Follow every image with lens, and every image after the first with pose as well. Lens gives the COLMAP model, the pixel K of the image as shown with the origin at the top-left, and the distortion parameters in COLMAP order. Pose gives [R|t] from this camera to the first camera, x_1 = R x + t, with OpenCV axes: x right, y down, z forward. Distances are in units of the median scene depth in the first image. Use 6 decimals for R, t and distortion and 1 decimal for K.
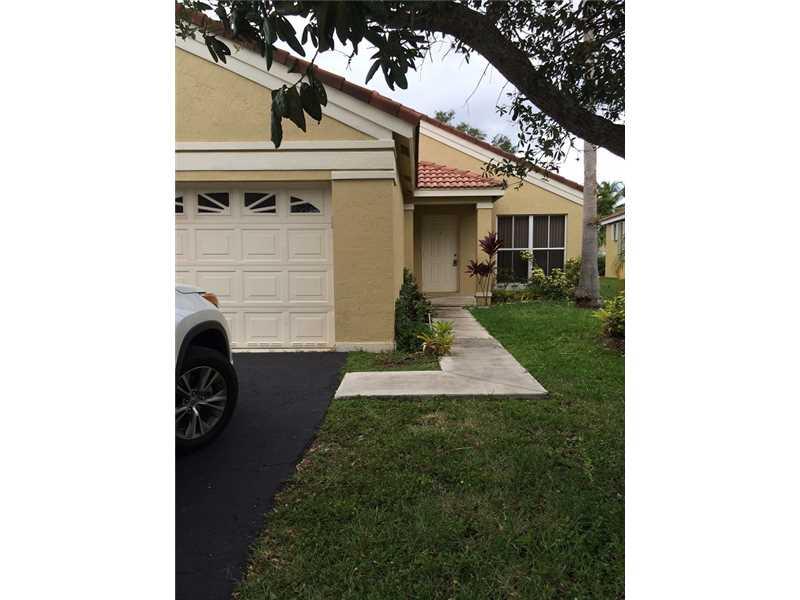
lens RADIAL K [[523.4, 0, 400.0], [0, 523.4, 300.0], [0, 0, 1]] dist [0.056911, -0.001425]
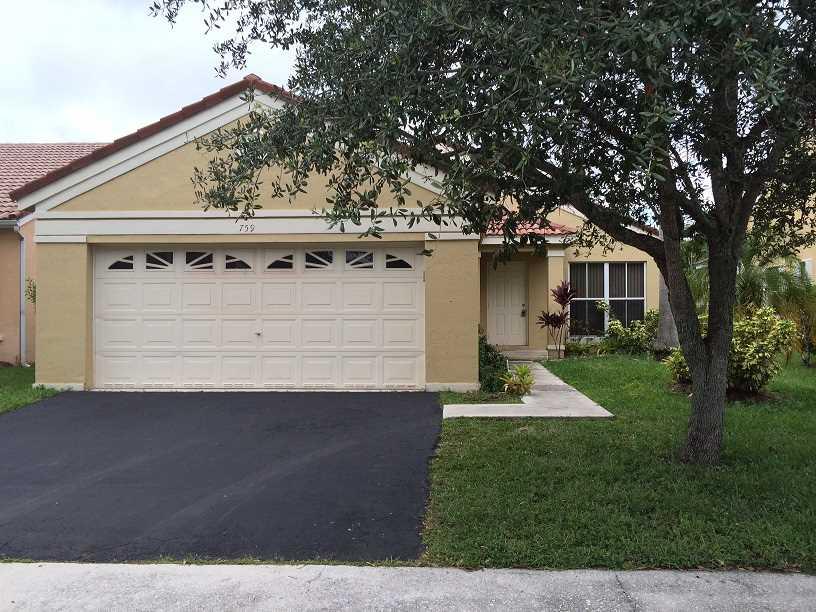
lens RADIAL K [[701.5, 0, 411.2], [0, 701.5, 304.5], [0, 0, 1]] dist [0.082058, -0.104389]
pose [[0.999301, 0.003064, -0.037267, -0.057899], [-0.006195, 0.996431, -0.084186, 0.023085], [0.036876, 0.084358, 0.995753, -0.296742]]
